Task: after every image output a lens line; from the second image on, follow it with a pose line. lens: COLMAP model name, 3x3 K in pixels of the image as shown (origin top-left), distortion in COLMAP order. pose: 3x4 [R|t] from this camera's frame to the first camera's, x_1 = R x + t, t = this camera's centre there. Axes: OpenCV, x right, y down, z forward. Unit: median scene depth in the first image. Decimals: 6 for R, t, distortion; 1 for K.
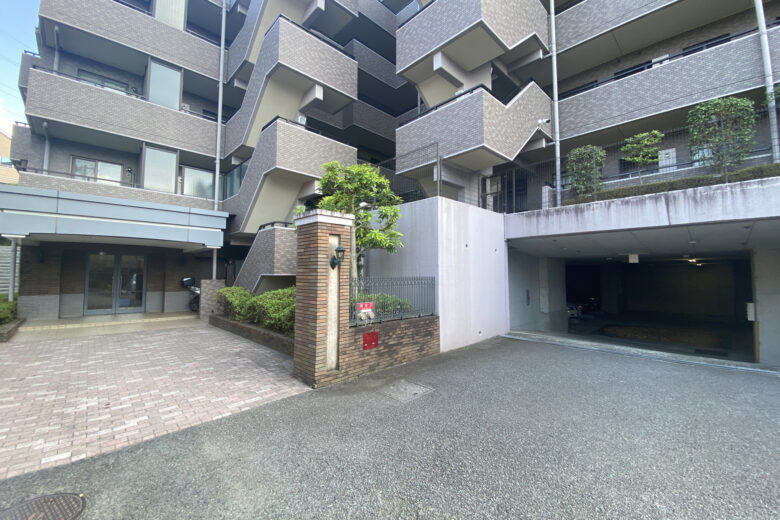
lens RADIAL K [[316.0, 0, 388.4], [0, 316.0, 256.0], [0, 0, 1]] dist [0.001649, -0.013591]
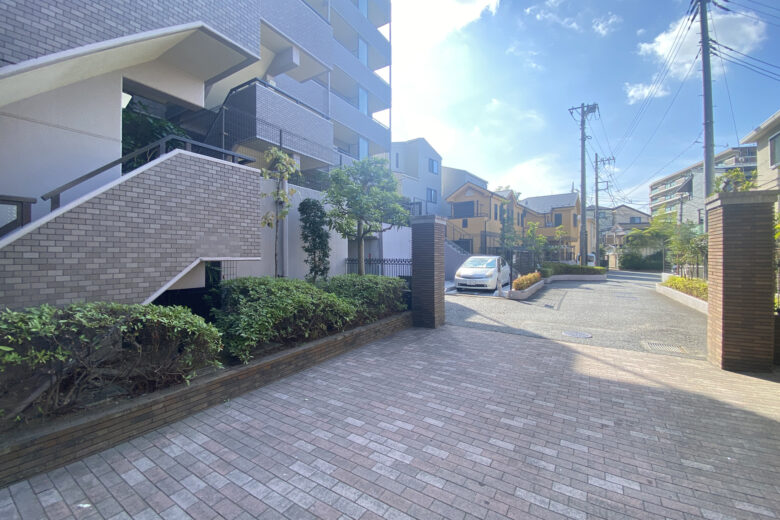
lens RADIAL K [[316.0, 0, 388.4], [0, 316.0, 256.0], [0, 0, 1]] dist [0.001649, -0.013591]
pose [[-0.249630, -0.003997, 0.968333, -0.761554], [-0.053659, 0.998512, -0.009712, 0.039161], [-0.966854, -0.054384, -0.249473, 0.737244]]
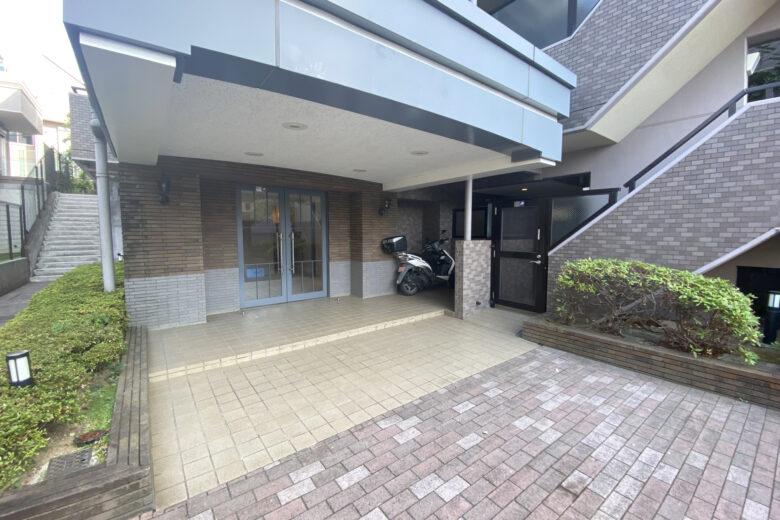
lens RADIAL K [[316.0, 0, 388.4], [0, 316.0, 256.0], [0, 0, 1]] dist [0.001649, -0.013591]
pose [[0.993706, 0.008174, -0.111721, -0.671027], [0.006437, 0.991519, 0.129805, 0.035907], [0.111834, -0.129707, 0.985226, 0.519124]]
